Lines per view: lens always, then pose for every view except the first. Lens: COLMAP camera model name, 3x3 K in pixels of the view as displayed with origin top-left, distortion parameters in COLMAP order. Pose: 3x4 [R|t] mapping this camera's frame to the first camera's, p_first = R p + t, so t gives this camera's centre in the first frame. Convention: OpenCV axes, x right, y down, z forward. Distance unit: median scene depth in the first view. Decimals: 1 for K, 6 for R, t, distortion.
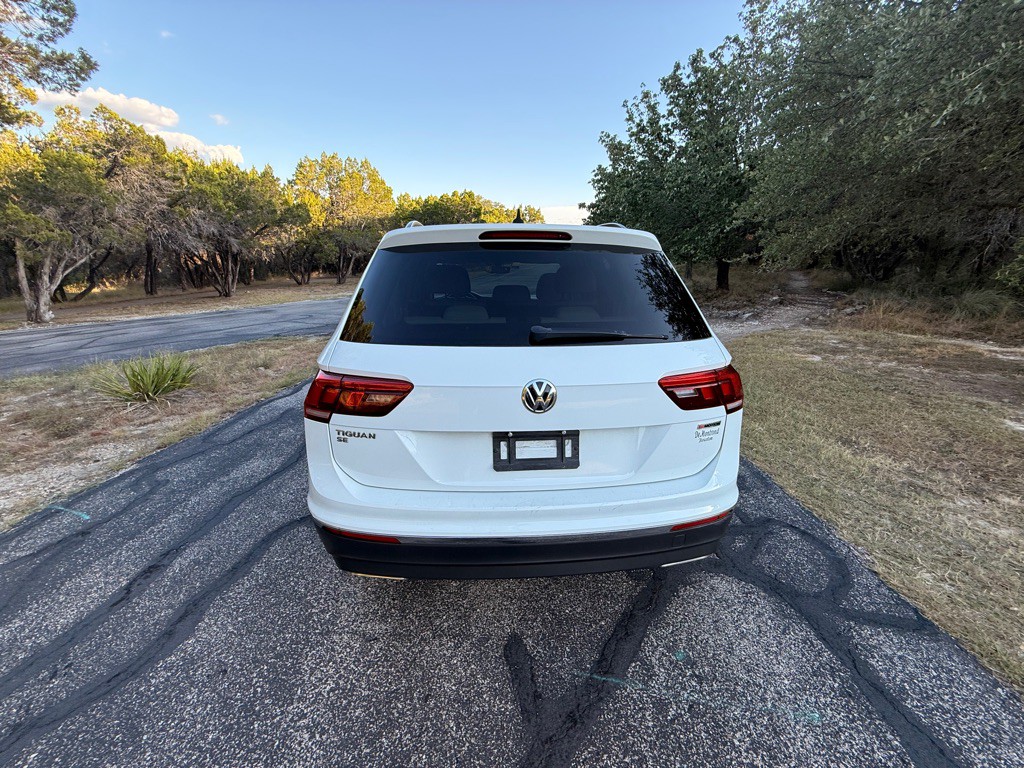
lens RADIAL K [[410.7, 0, 510.2], [0, 410.7, 383.8], [0, 0, 1]] dist [-0.005643, 0.000998]
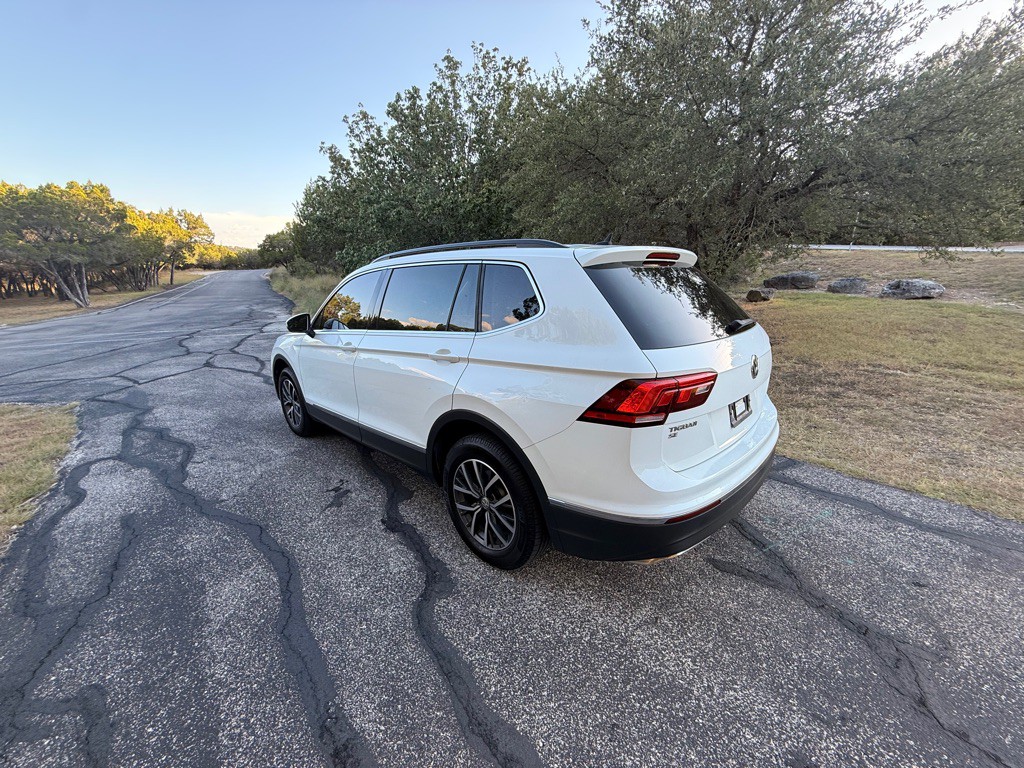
lens RADIAL K [[410.7, 0, 509.2], [0, 410.7, 383.5], [0, 0, 1]] dist [-0.005643, 0.000998]
pose [[0.751138, -0.180655, 0.634945, -1.297655], [0.201539, 0.978662, 0.040028, -0.124728], [-0.628628, 0.097900, 0.771519, 0.365065]]
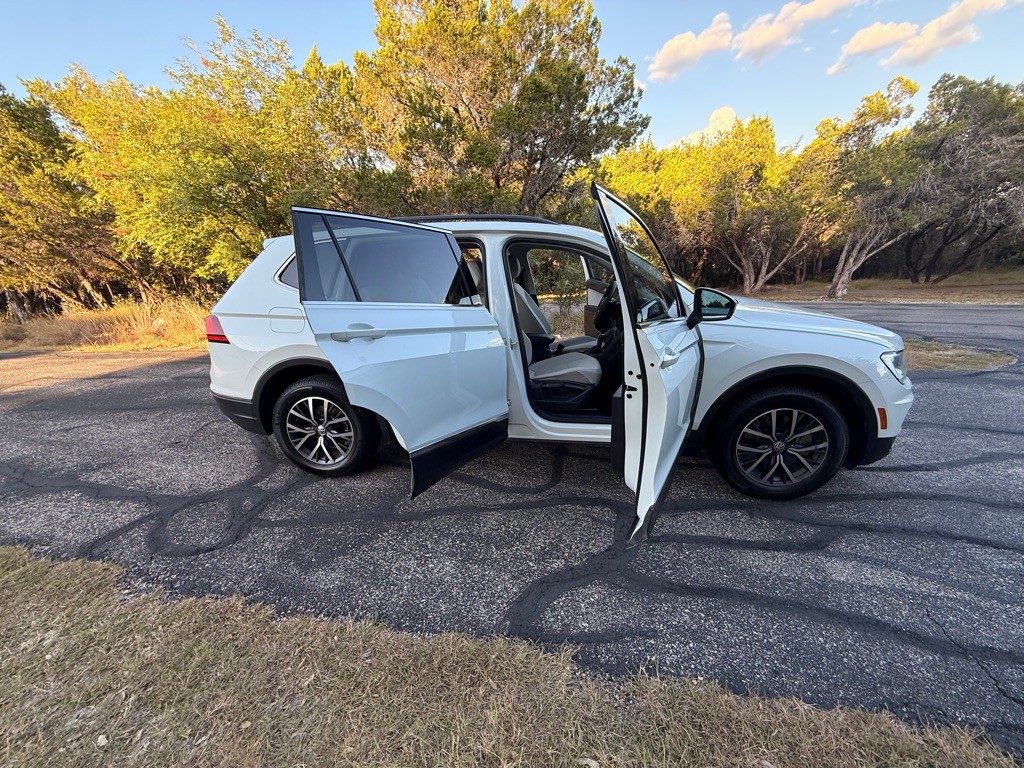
lens RADIAL K [[410.7, 0, 509.8], [0, 410.7, 381.2], [0, 0, 1]] dist [-0.005643, 0.000998]
pose [[-0.207748, 0.275030, -0.938722, 2.036437], [-0.238202, 0.916547, 0.321250, -0.678380], [0.948736, 0.290344, -0.124898, 2.558767]]
